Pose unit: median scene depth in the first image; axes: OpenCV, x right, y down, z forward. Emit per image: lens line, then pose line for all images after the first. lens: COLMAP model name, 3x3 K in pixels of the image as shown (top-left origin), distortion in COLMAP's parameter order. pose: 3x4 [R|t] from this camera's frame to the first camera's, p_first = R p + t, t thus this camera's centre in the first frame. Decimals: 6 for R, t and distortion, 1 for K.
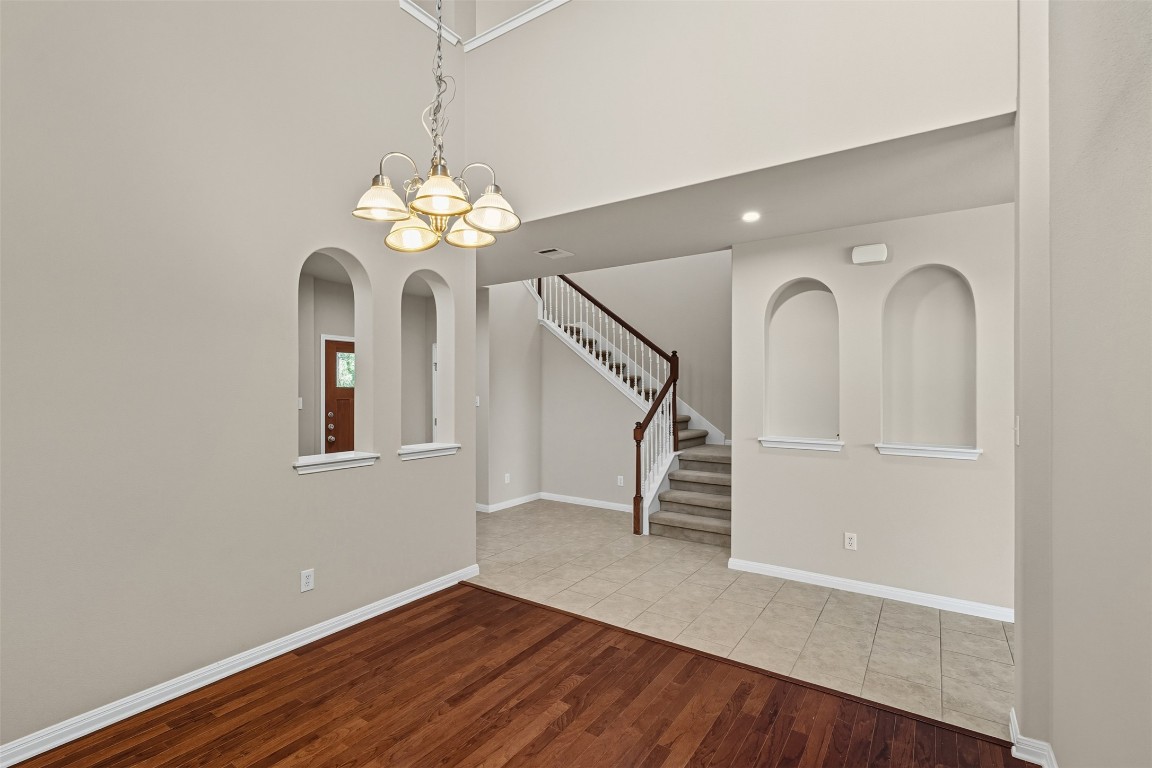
lens RADIAL K [[522.4, 0, 577.2], [0, 522.4, 380.4], [0, 0, 1]] dist [-0.002295, 0.000168]
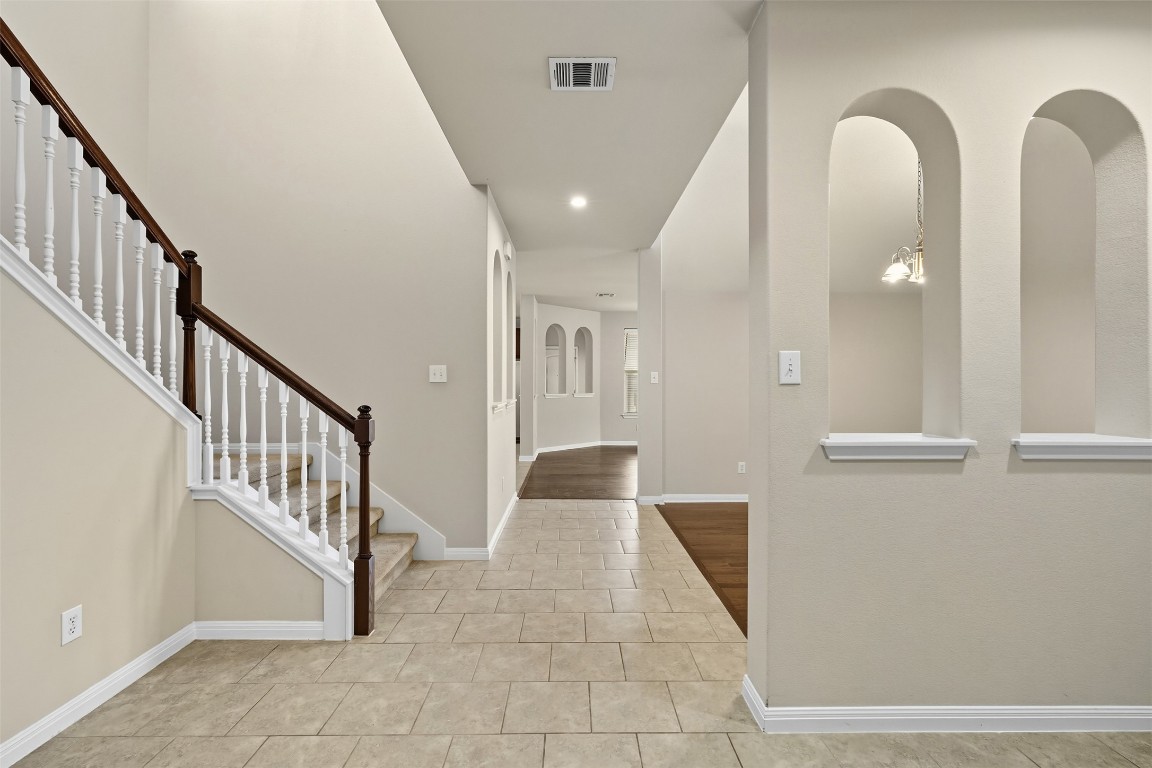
lens RADIAL K [[522.4, 0, 577.2], [0, 522.4, 380.4], [0, 0, 1]] dist [-0.002295, 0.000168]
pose [[-0.570911, 0.000250, 0.821012, -0.522263], [-0.015722, 0.999813, -0.011237, 0.074203], [-0.820861, -0.019323, -0.570801, 1.447155]]
